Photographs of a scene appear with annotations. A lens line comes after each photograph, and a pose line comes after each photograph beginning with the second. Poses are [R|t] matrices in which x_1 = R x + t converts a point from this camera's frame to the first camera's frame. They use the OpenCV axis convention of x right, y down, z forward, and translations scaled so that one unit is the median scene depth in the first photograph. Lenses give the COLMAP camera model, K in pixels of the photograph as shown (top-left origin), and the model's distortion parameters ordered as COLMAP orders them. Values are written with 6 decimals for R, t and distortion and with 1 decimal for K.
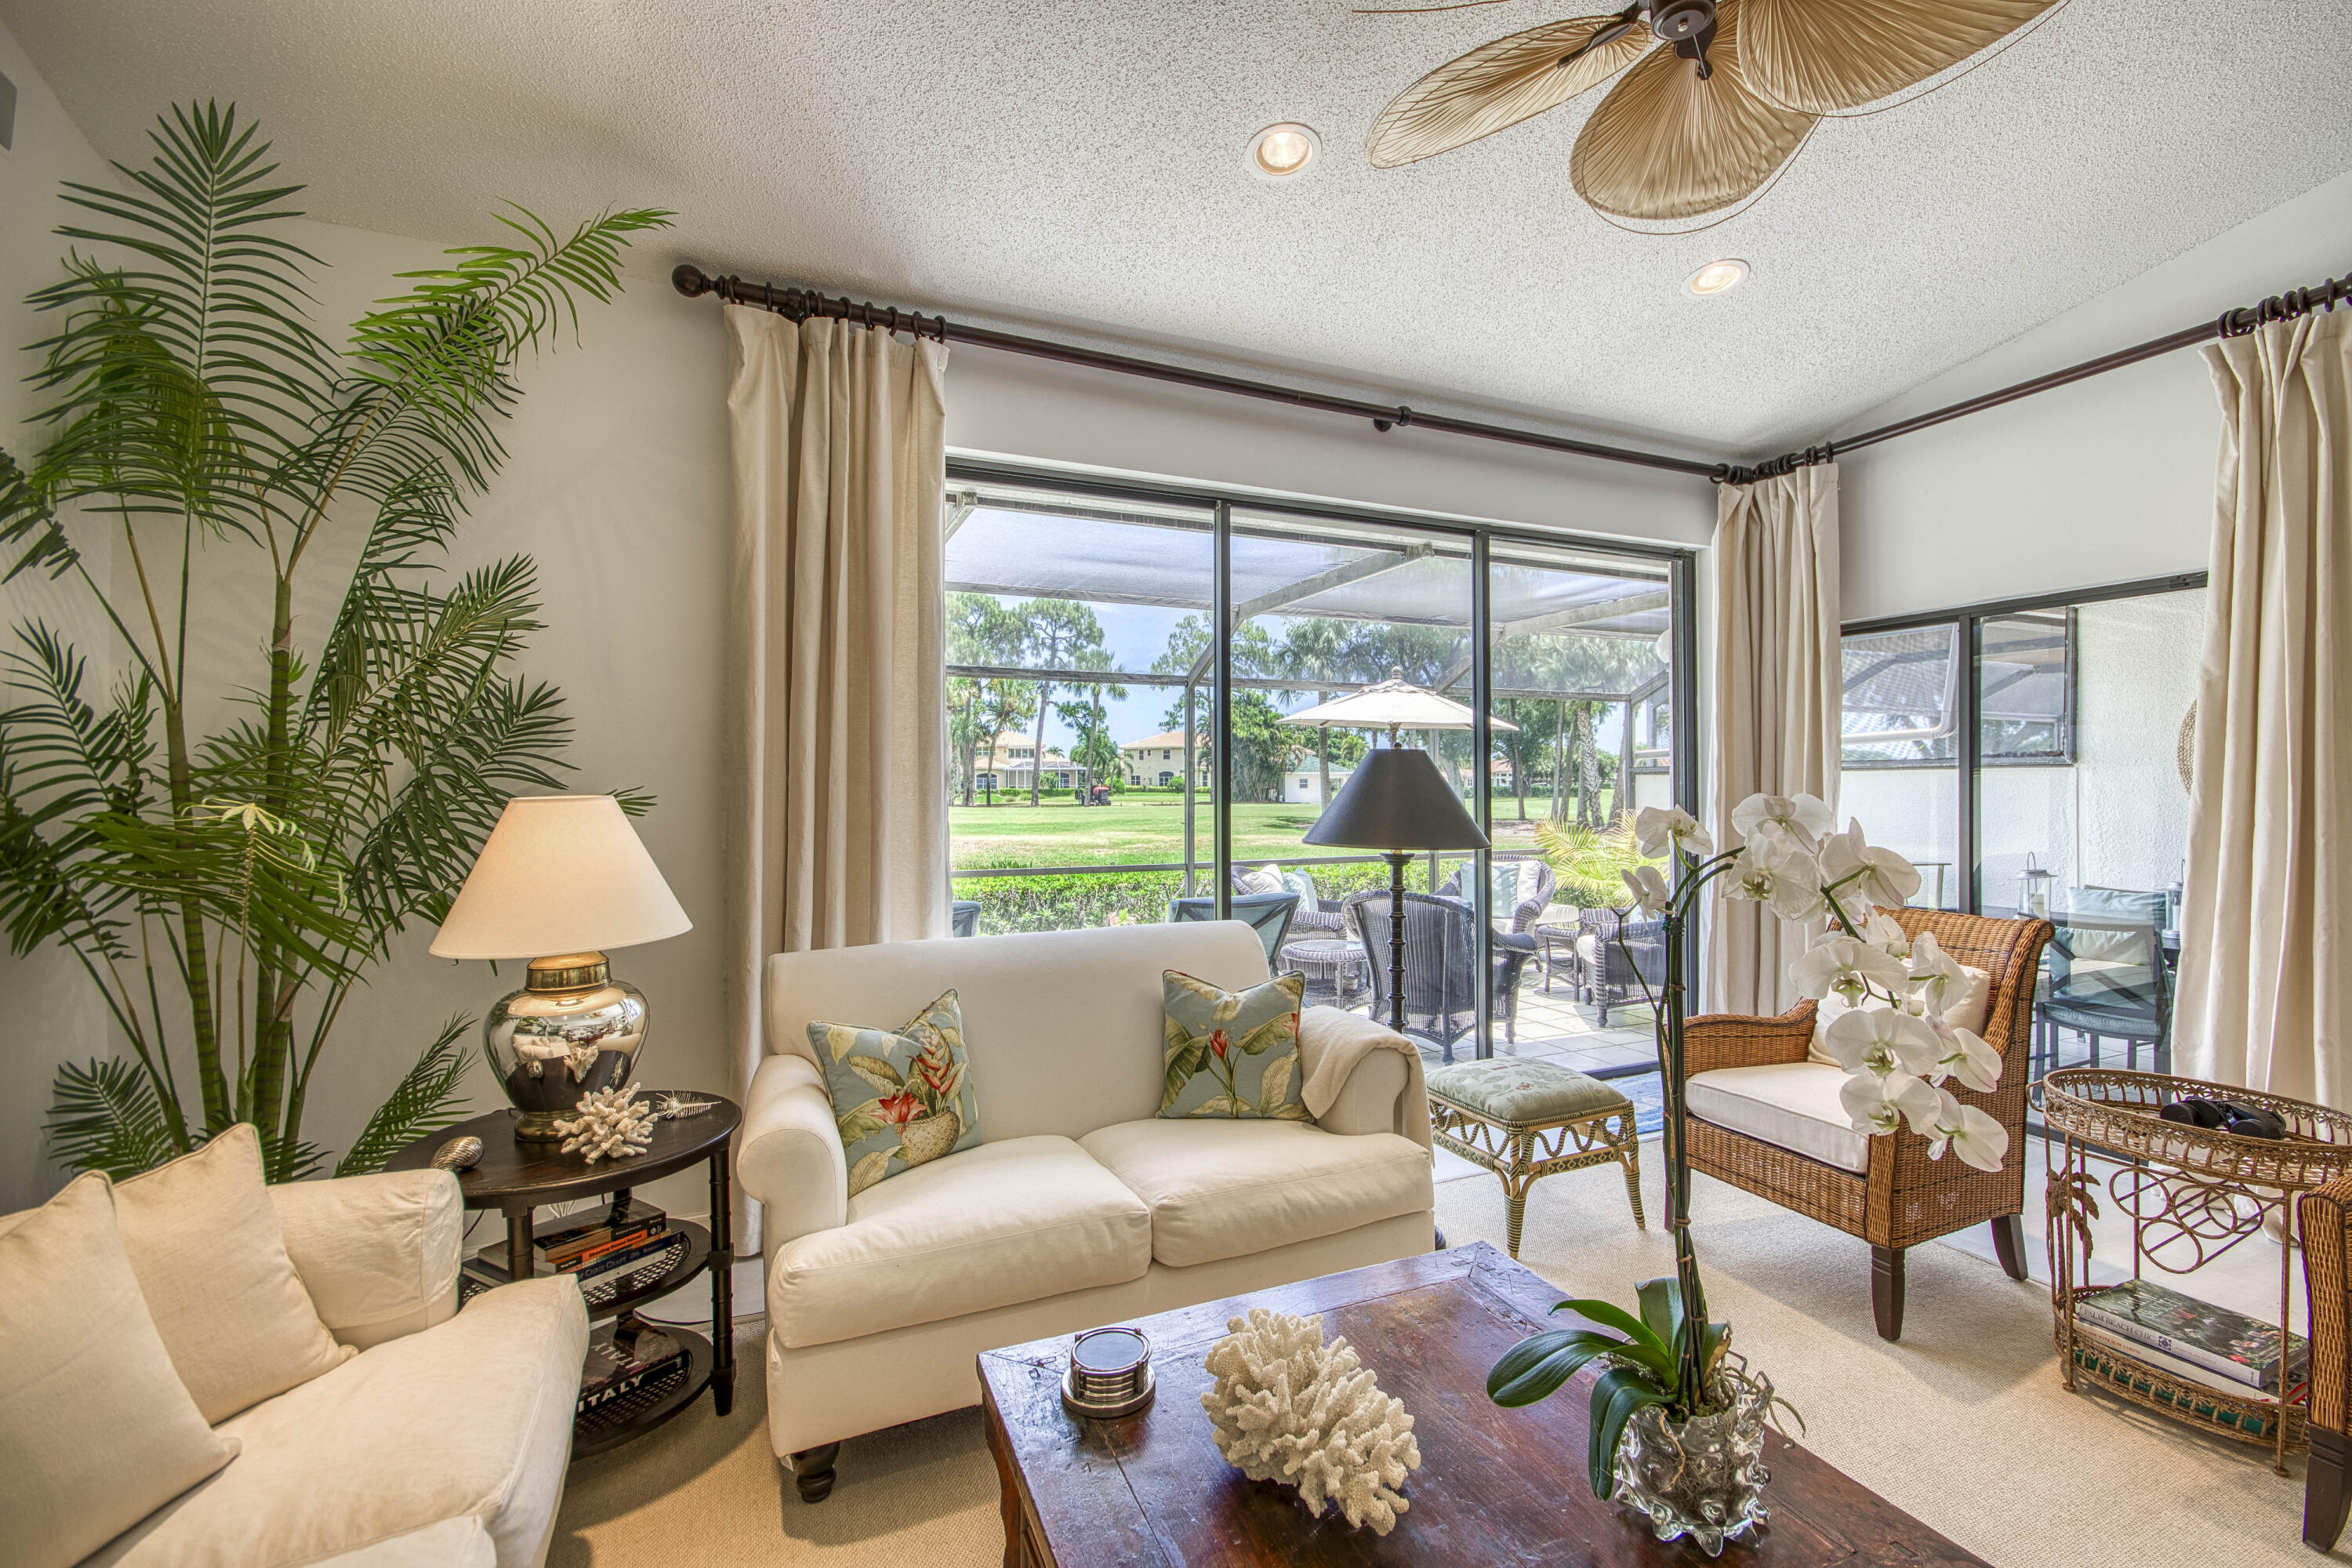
lens RADIAL K [[1082.8, 0, 1176.0], [0, 1082.8, 784.0], [0, 0, 1]] dist [0.010829, -0.000136]
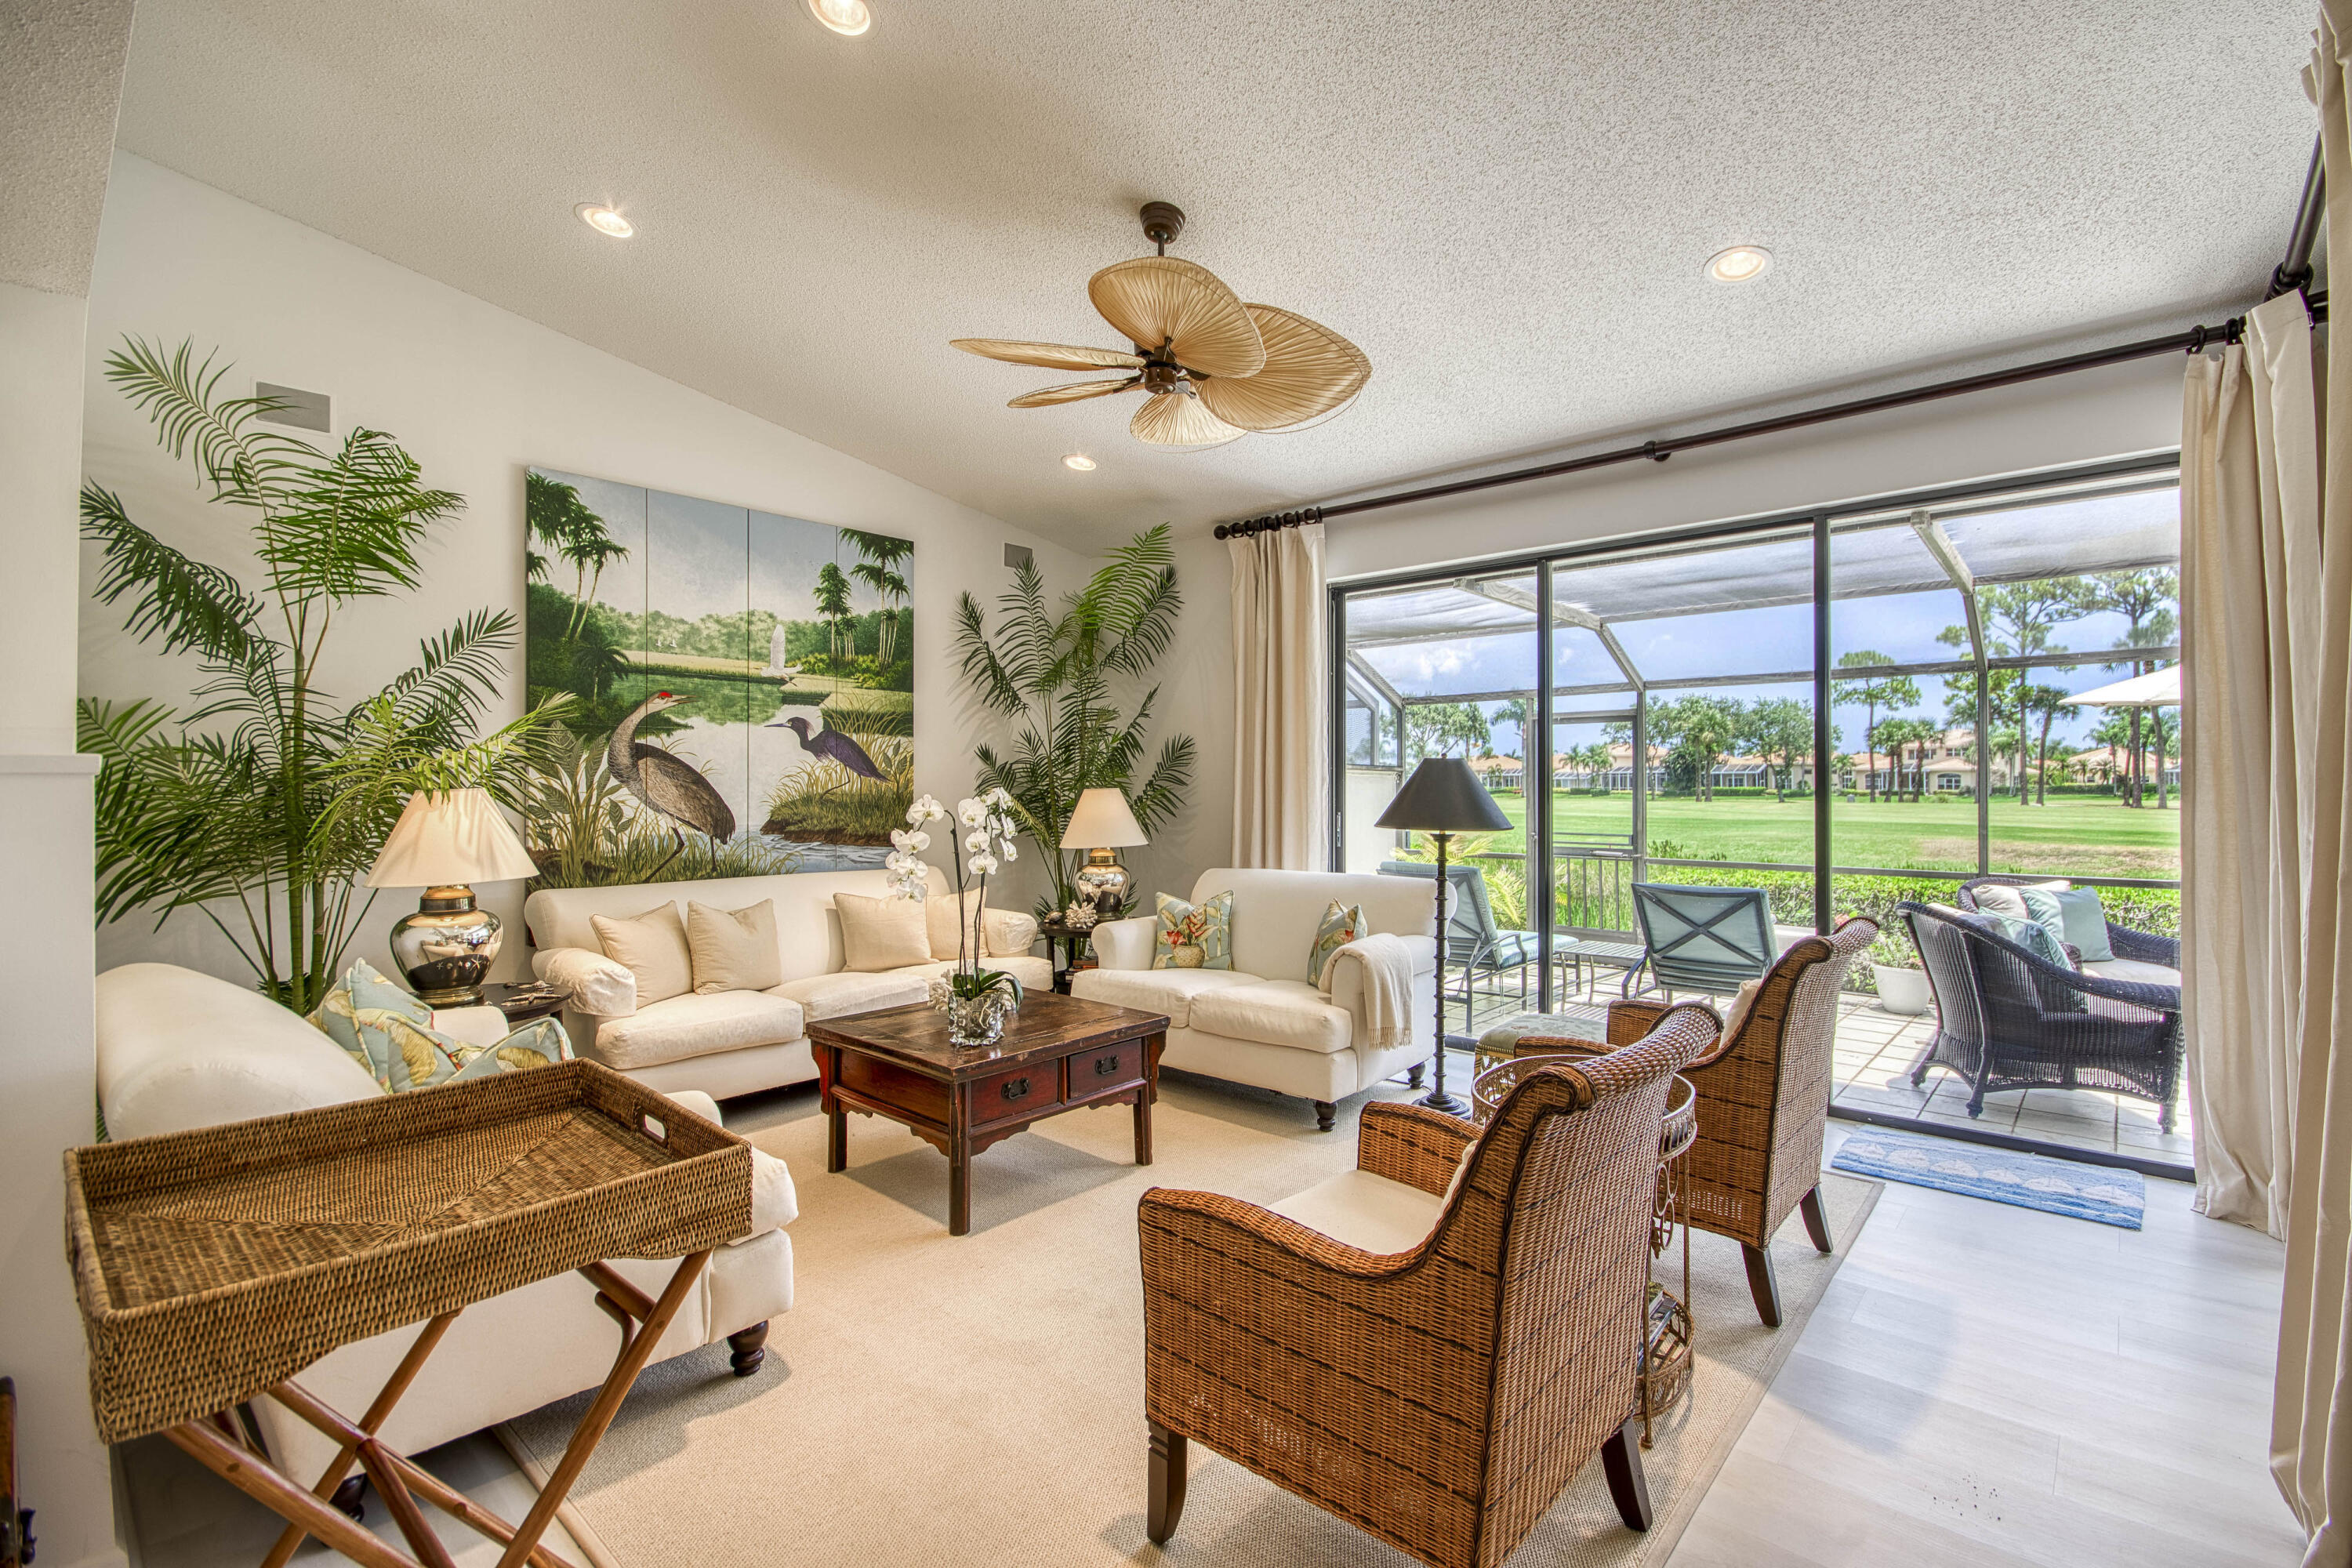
lens RADIAL K [[1082.8, 0, 1176.0], [0, 1082.8, 784.0], [0, 0, 1]] dist [0.010829, -0.000136]
pose [[0.374475, 0.000737, -0.927237, 1.357134], [0.001320, 0.999998, 0.001328, -0.001565], [0.927236, -0.001721, 0.374473, 0.172576]]
